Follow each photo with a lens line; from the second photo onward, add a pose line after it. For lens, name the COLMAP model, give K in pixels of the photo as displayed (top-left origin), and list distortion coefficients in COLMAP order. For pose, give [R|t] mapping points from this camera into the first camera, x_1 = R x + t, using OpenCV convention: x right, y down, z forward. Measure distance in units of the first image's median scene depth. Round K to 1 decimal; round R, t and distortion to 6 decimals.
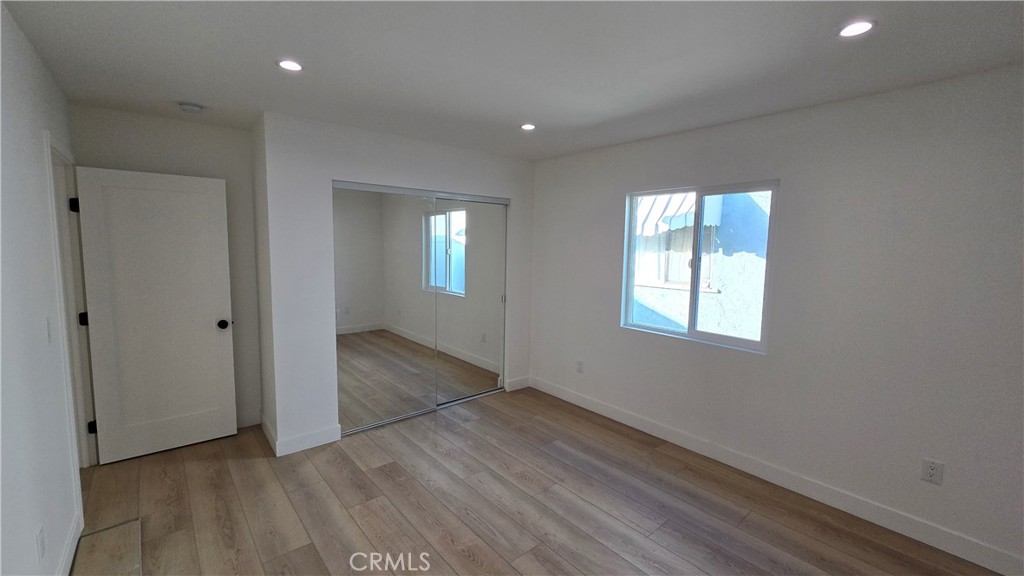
lens RADIAL K [[418.0, 0, 510.0], [0, 418.0, 283.4], [0, 0, 1]] dist [-0.003331, -0.000212]
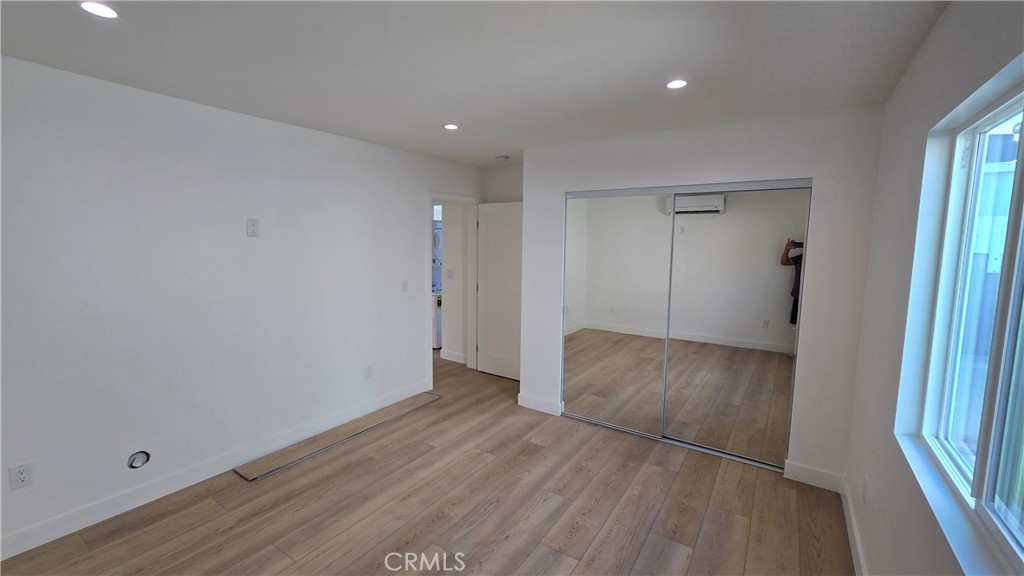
lens RADIAL K [[418.0, 0, 510.0], [0, 418.0, 283.4], [0, 0, 1]] dist [-0.003331, -0.000212]
pose [[0.269562, 0.086876, -0.959056, 0.724540], [-0.100378, 0.993032, 0.061741, -0.056960], [0.957737, 0.079625, 0.276404, 0.592668]]
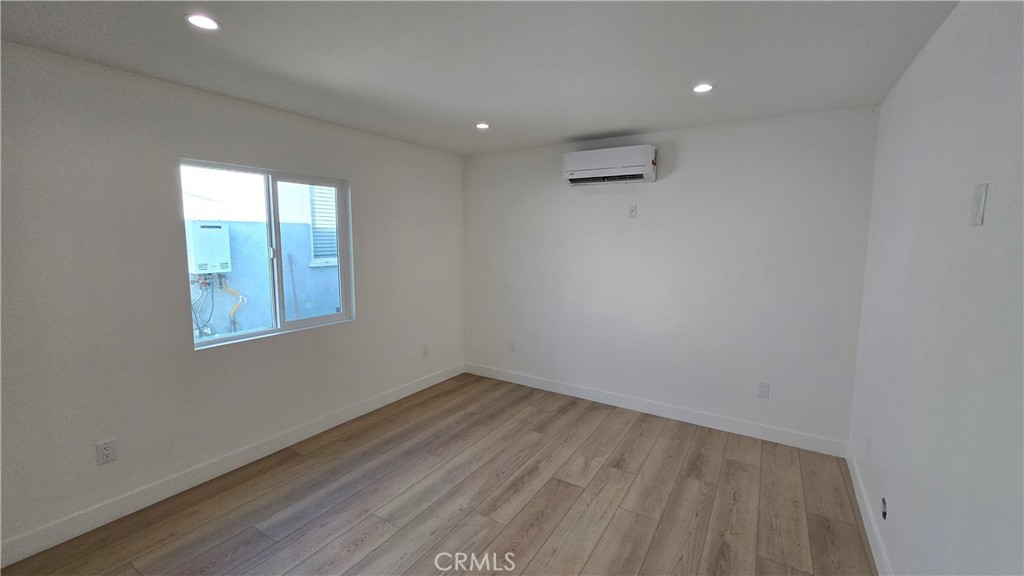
lens RADIAL K [[418.0, 0, 510.0], [0, 418.0, 283.4], [0, 0, 1]] dist [-0.003331, -0.000212]
pose [[-0.293129, -0.125741, 0.947768, -0.685807], [0.082433, 0.984298, 0.156082, -0.093034], [-0.952513, 0.123879, -0.278161, 0.860649]]
